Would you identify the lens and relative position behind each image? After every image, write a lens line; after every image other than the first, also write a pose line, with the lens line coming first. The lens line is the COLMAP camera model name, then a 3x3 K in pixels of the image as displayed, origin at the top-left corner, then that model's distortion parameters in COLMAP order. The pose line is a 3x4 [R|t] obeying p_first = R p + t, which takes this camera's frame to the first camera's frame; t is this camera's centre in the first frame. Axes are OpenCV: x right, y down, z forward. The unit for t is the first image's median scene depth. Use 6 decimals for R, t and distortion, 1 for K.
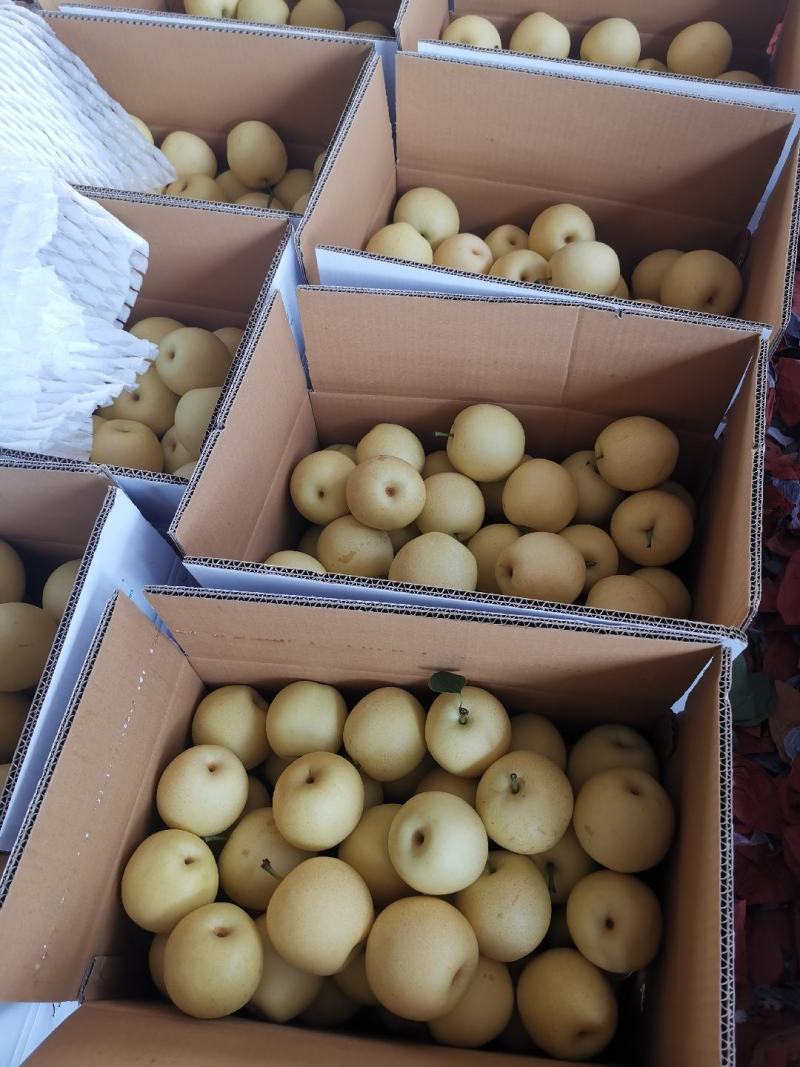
lens RADIAL K [[799.9, 0, 396.3], [0, 799.9, 532.8], [0, 0, 1]] dist [0.002498, -0.002355]
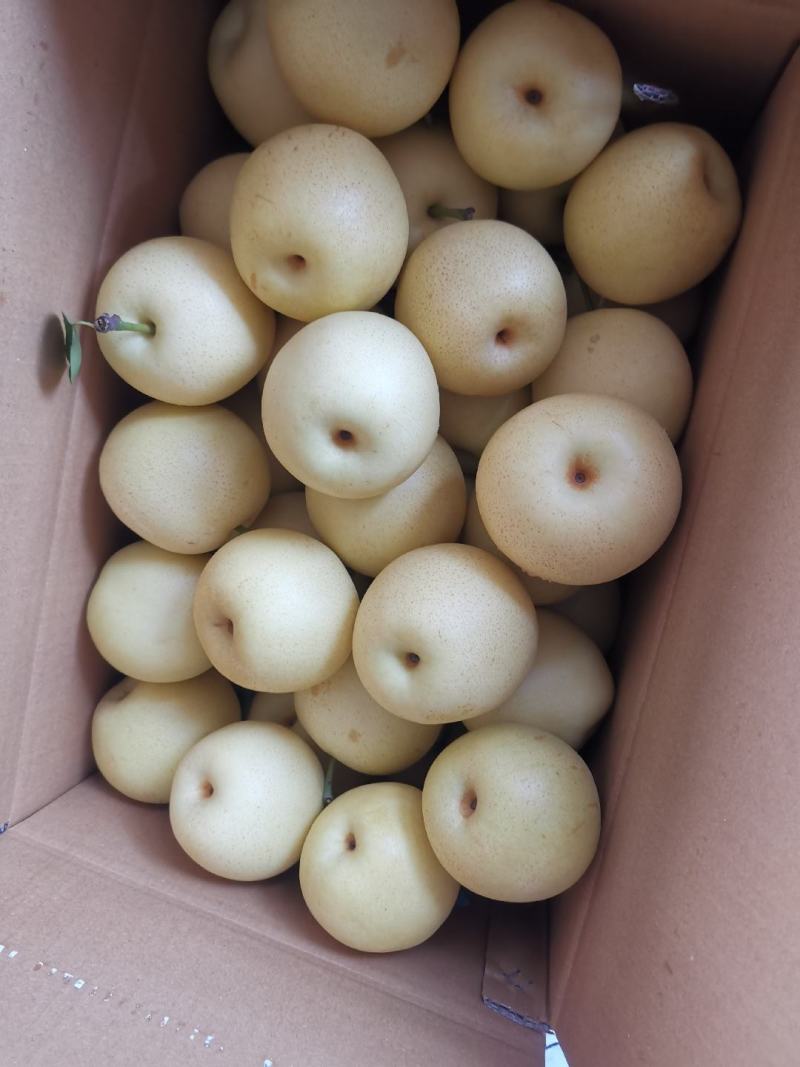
lens RADIAL K [[799.9, 0, 401.6], [0, 799.9, 532.0], [0, 0, 1]] dist [0.002498, -0.002355]
pose [[0.101624, -0.987947, -0.116759, 0.031891], [0.951504, 0.062271, 0.301269, 0.245987], [-0.290367, -0.141712, 0.946364, 0.453762]]
